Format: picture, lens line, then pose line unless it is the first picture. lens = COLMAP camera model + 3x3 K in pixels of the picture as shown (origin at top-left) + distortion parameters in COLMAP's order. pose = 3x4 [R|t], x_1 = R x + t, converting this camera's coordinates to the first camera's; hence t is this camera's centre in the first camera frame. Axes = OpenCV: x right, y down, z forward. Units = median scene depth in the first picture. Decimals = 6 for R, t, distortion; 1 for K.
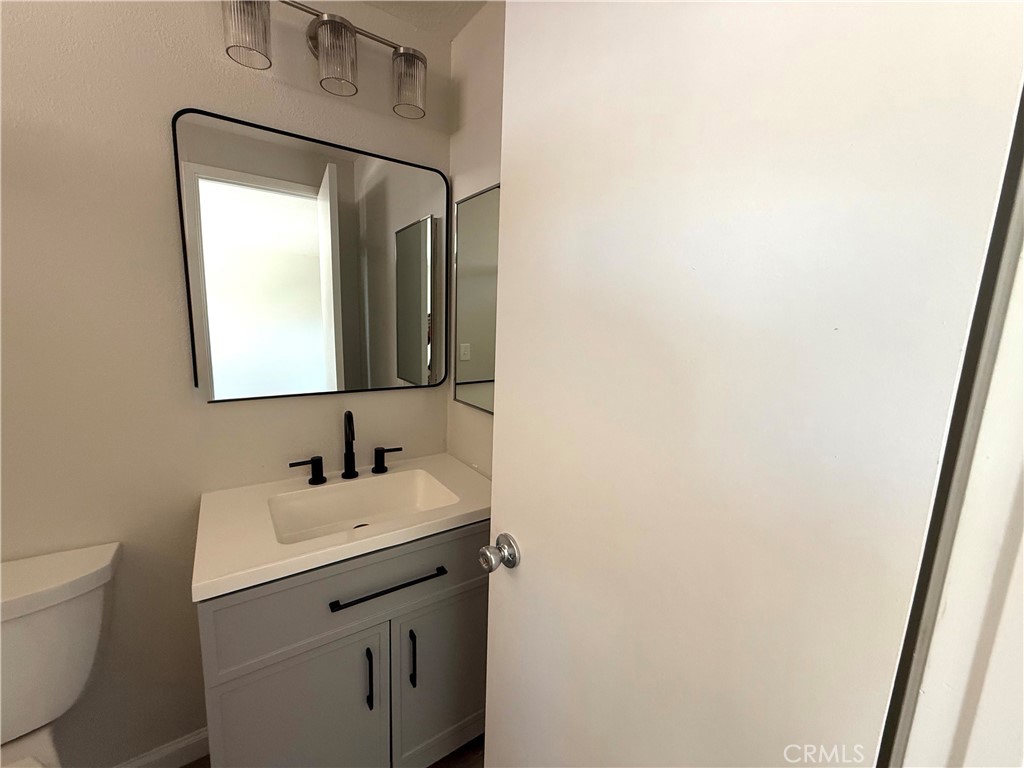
lens RADIAL K [[408.1, 0, 513.4], [0, 408.1, 383.8], [0, 0, 1]] dist [-0.001652, 0.000351]
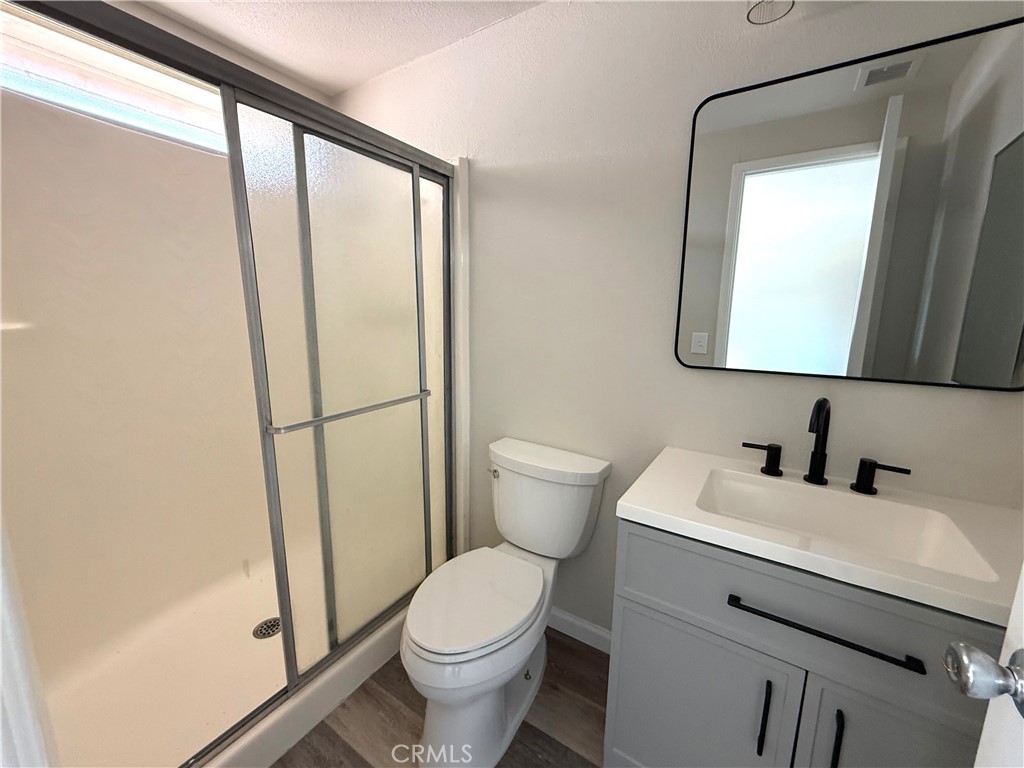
lens RADIAL K [[408.1, 0, 512.8], [0, 408.1, 384.8], [0, 0, 1]] dist [-0.001652, 0.000351]
pose [[0.380906, 0.127865, -0.915730, 0.088224], [-0.138809, 0.987075, 0.080089, 0.060531], [0.914135, 0.096606, 0.393732, 0.127483]]
